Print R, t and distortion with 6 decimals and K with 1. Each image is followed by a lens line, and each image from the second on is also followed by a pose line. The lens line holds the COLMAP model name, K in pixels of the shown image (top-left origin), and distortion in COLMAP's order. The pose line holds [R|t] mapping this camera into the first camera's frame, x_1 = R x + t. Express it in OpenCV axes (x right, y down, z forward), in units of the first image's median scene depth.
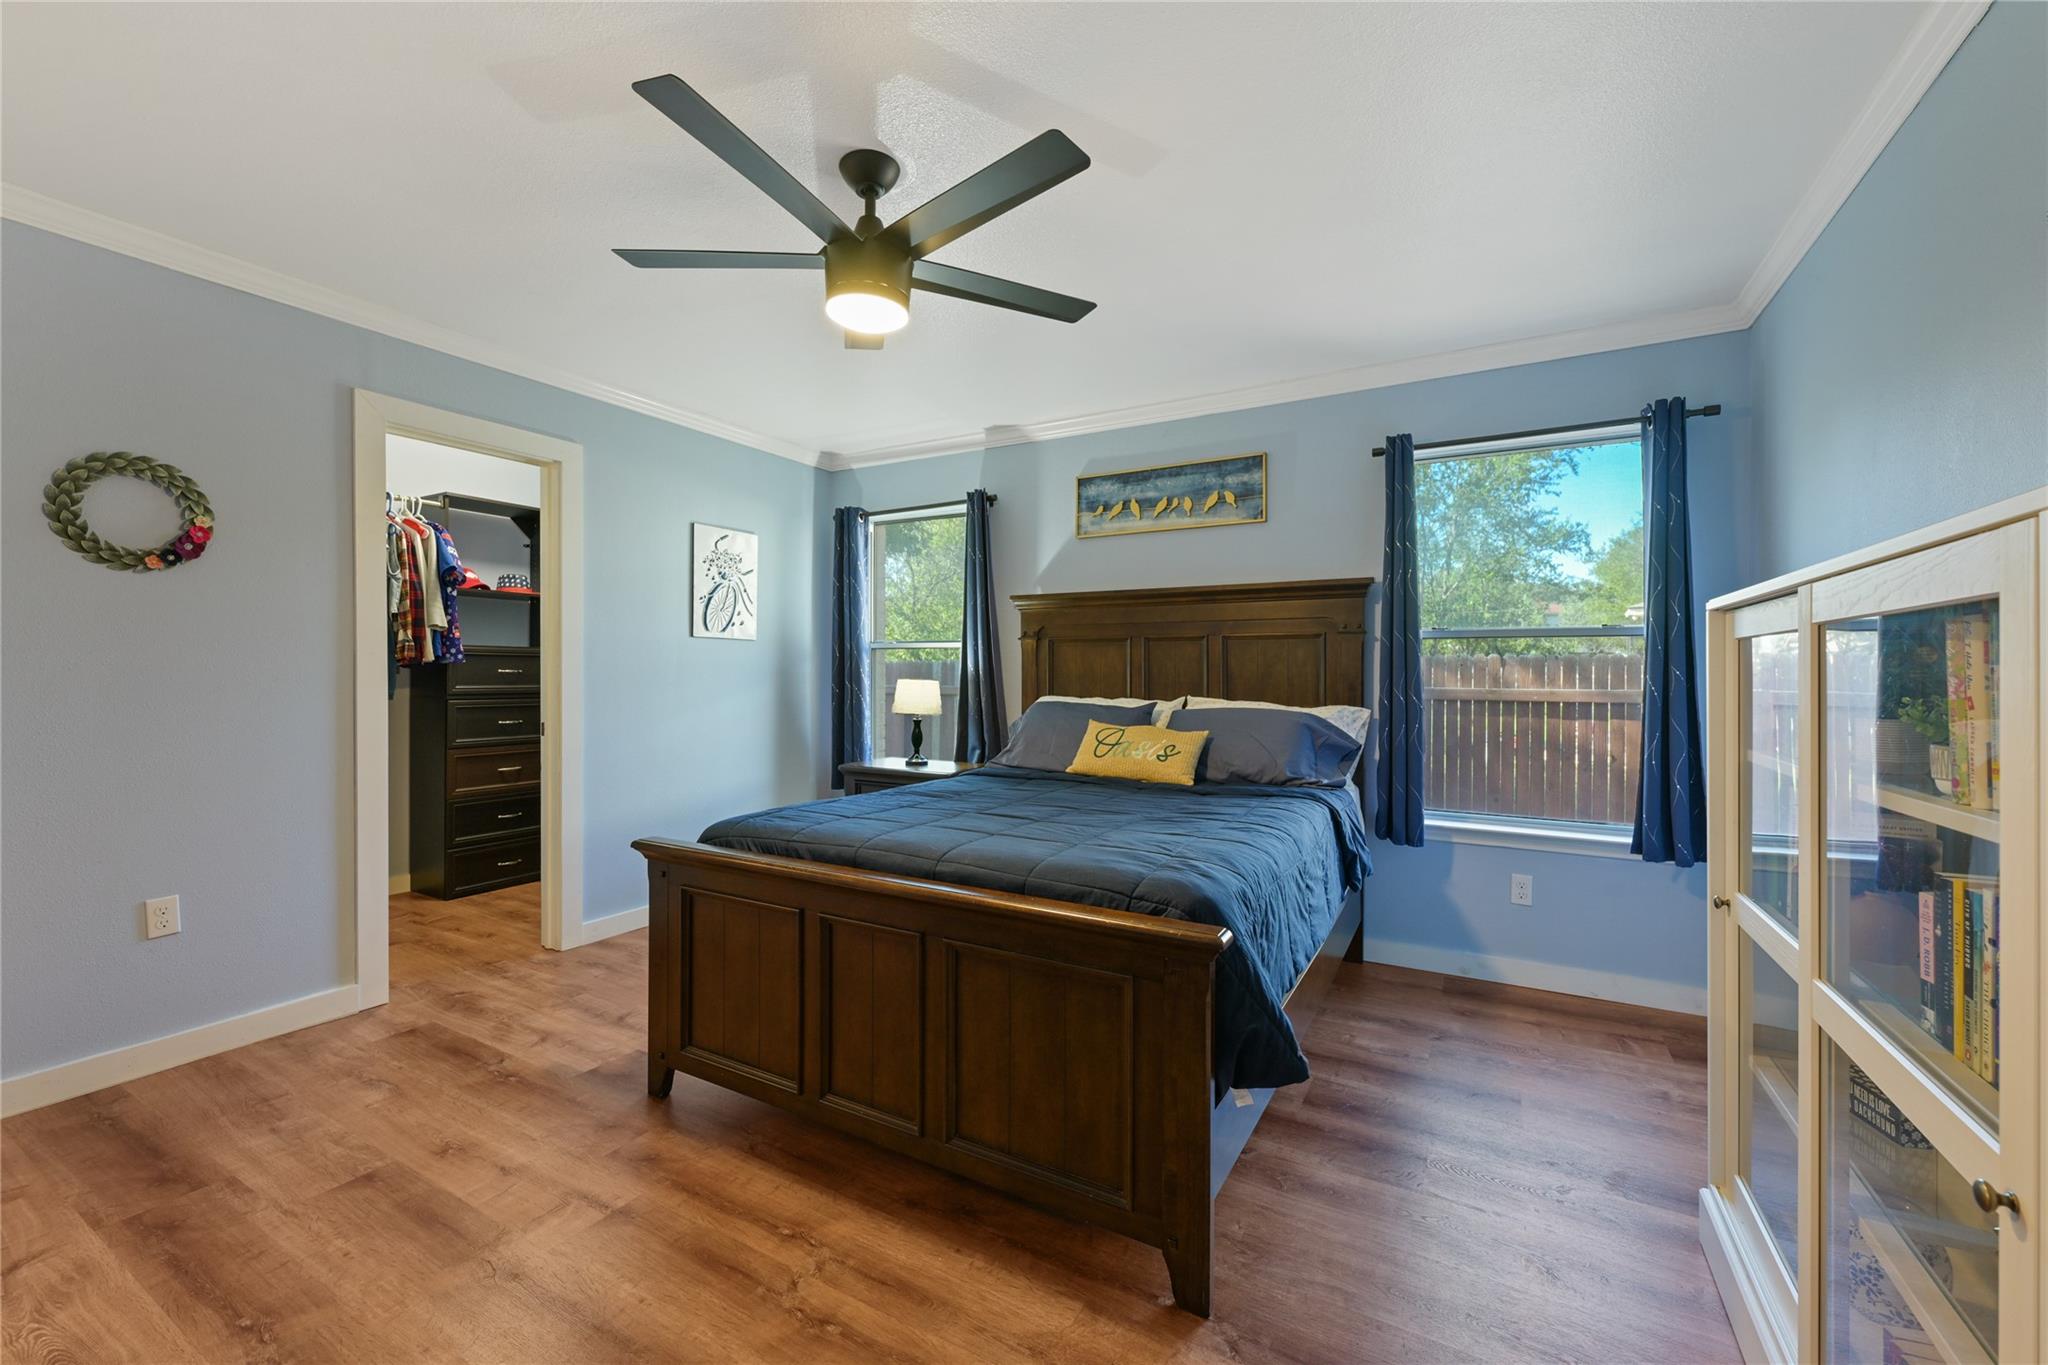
lens RADIAL K [[810.6, 0, 1029.2], [0, 810.6, 677.5], [0, 0, 1]] dist [-0.000319, -0.000277]
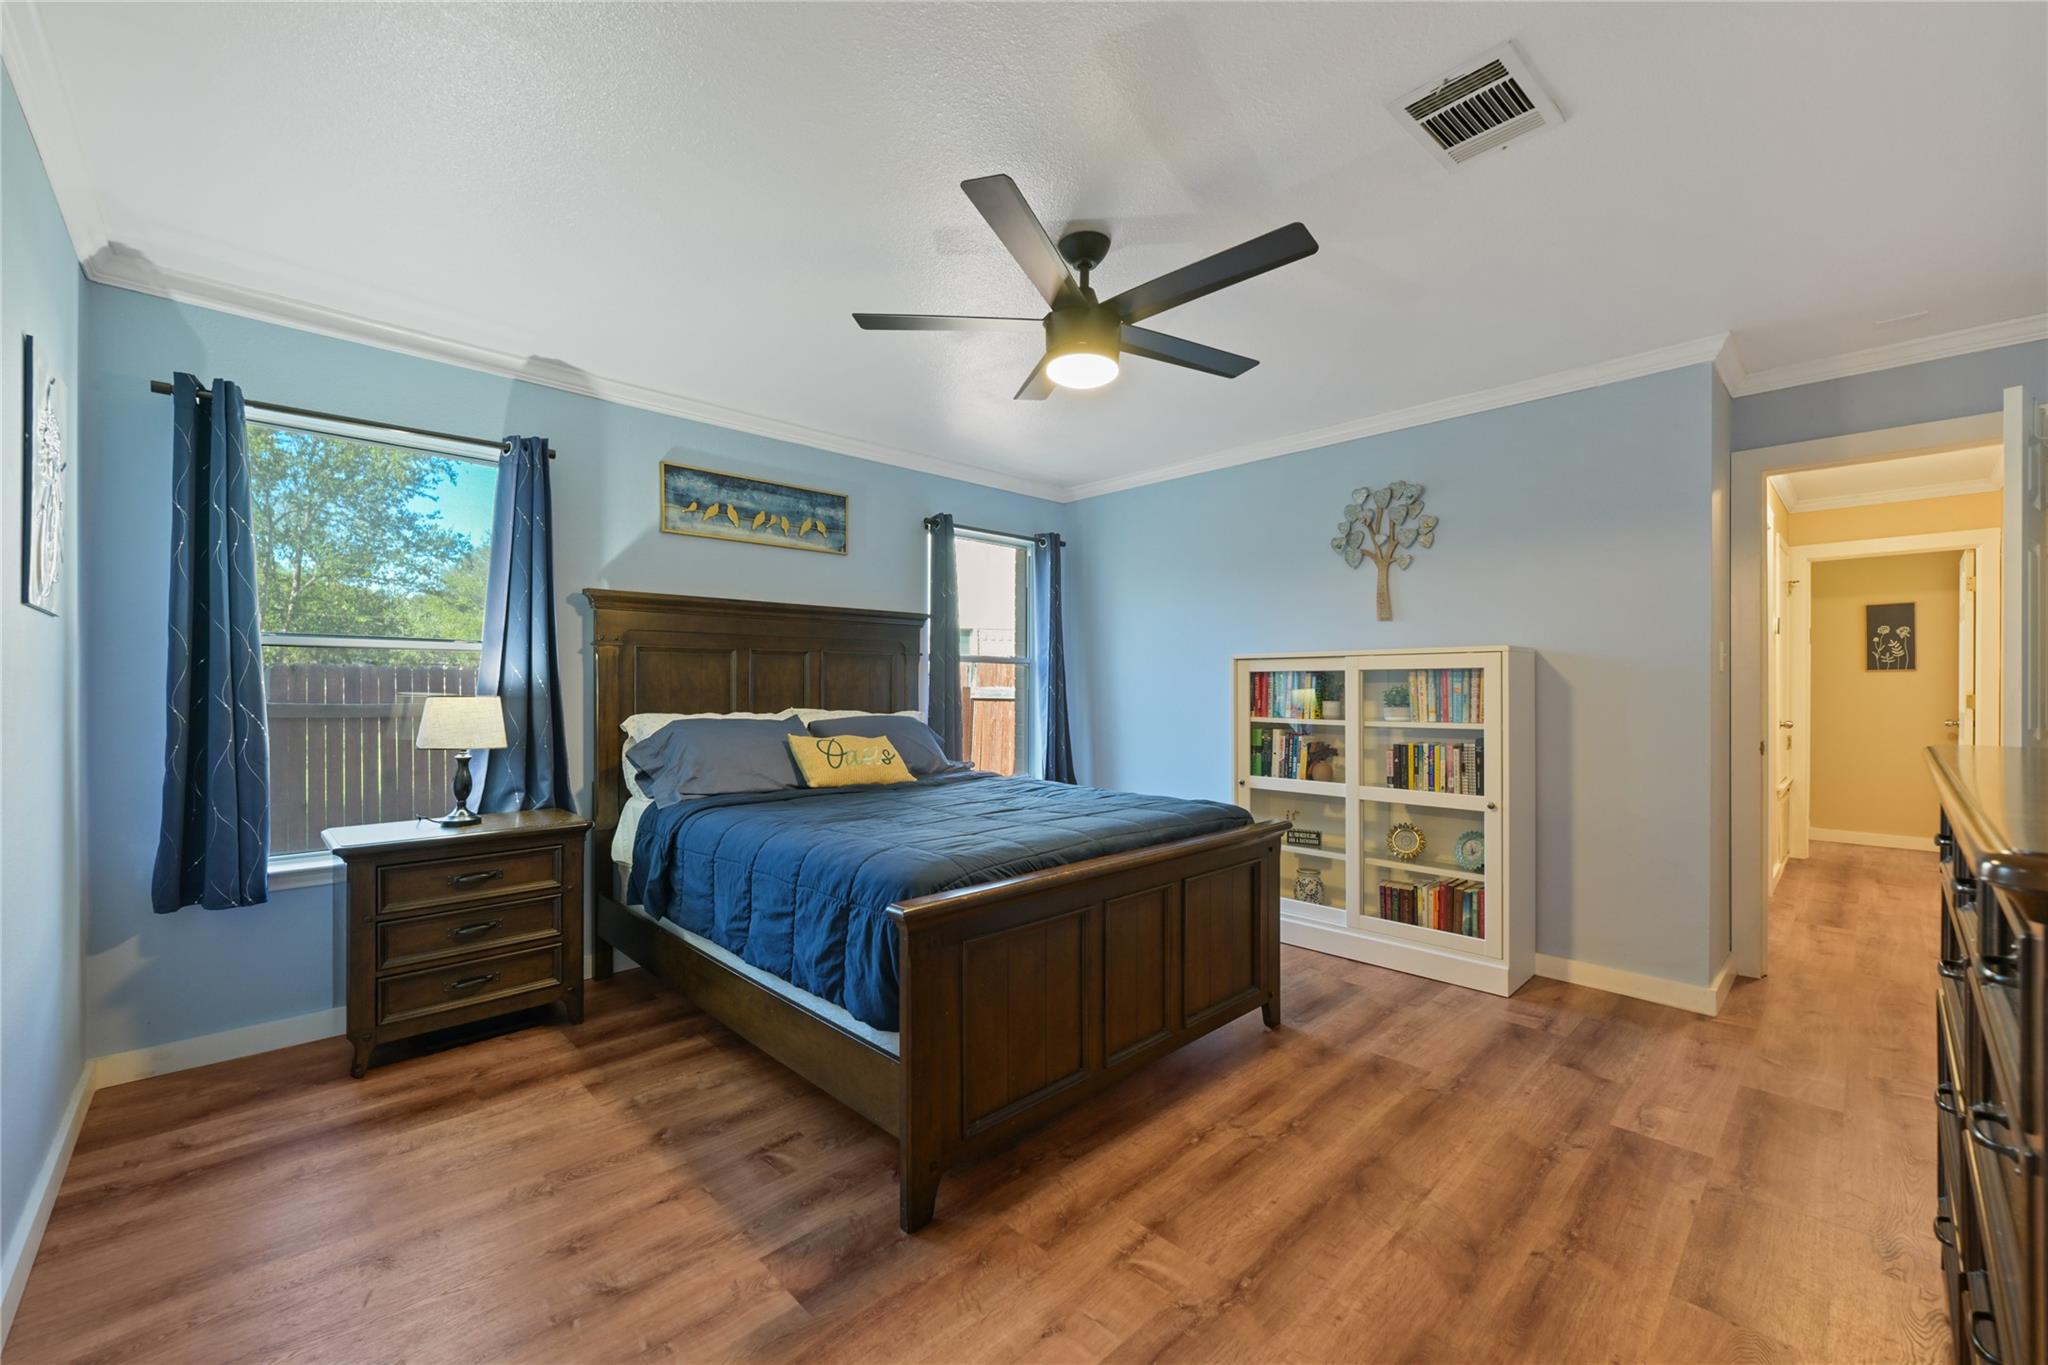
lens RADIAL K [[810.6, 0, 1028.4], [0, 810.6, 682.8], [0, 0, 1]] dist [-0.000319, -0.000277]
pose [[0.287817, 0.000431, 0.957685, -0.684303], [0.007029, 0.999972, -0.002562, -0.004960], [-0.957660, 0.007469, 0.287806, 0.388615]]
